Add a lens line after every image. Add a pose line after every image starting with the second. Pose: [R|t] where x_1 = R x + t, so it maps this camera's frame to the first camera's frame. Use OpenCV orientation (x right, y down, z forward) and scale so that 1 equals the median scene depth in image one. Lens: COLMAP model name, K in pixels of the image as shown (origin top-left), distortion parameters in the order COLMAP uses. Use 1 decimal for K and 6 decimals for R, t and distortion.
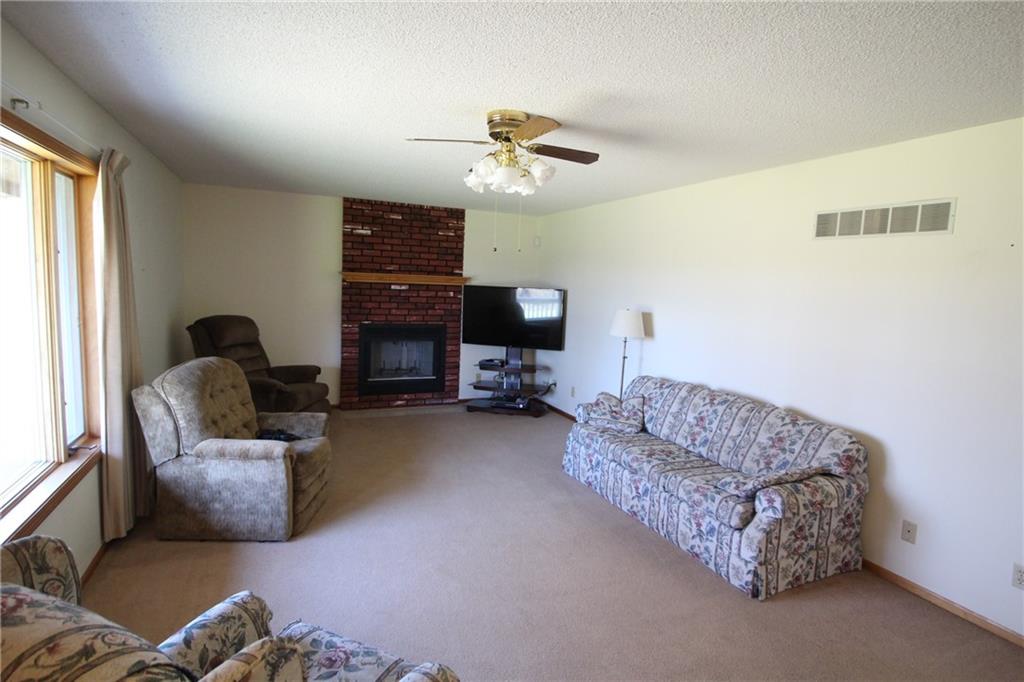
lens RADIAL K [[533.6, 0, 512.2], [0, 533.6, 339.7], [0, 0, 1]] dist [0.002011, -0.010467]
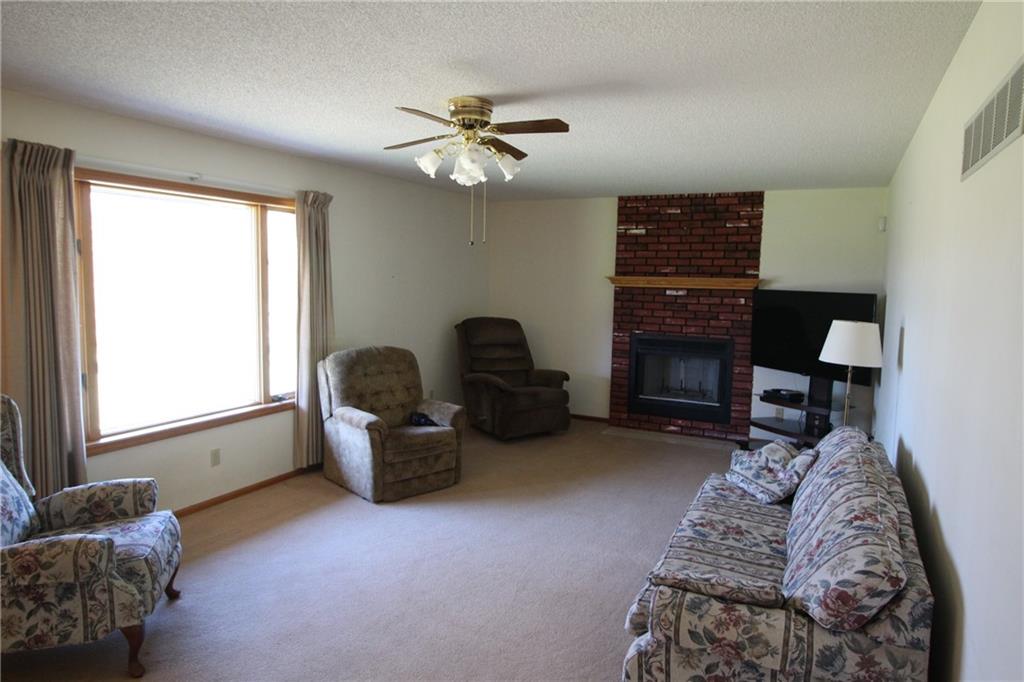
lens RADIAL K [[631.8, 0, 514.0], [0, 631.8, 339.2], [0, 0, 1]] dist [0.015062, -0.004844]
pose [[0.644438, 0.049705, -0.763040, 0.406804], [-0.079658, 0.996819, -0.002343, -0.000903], [0.760496, 0.062292, 0.646348, 0.156378]]
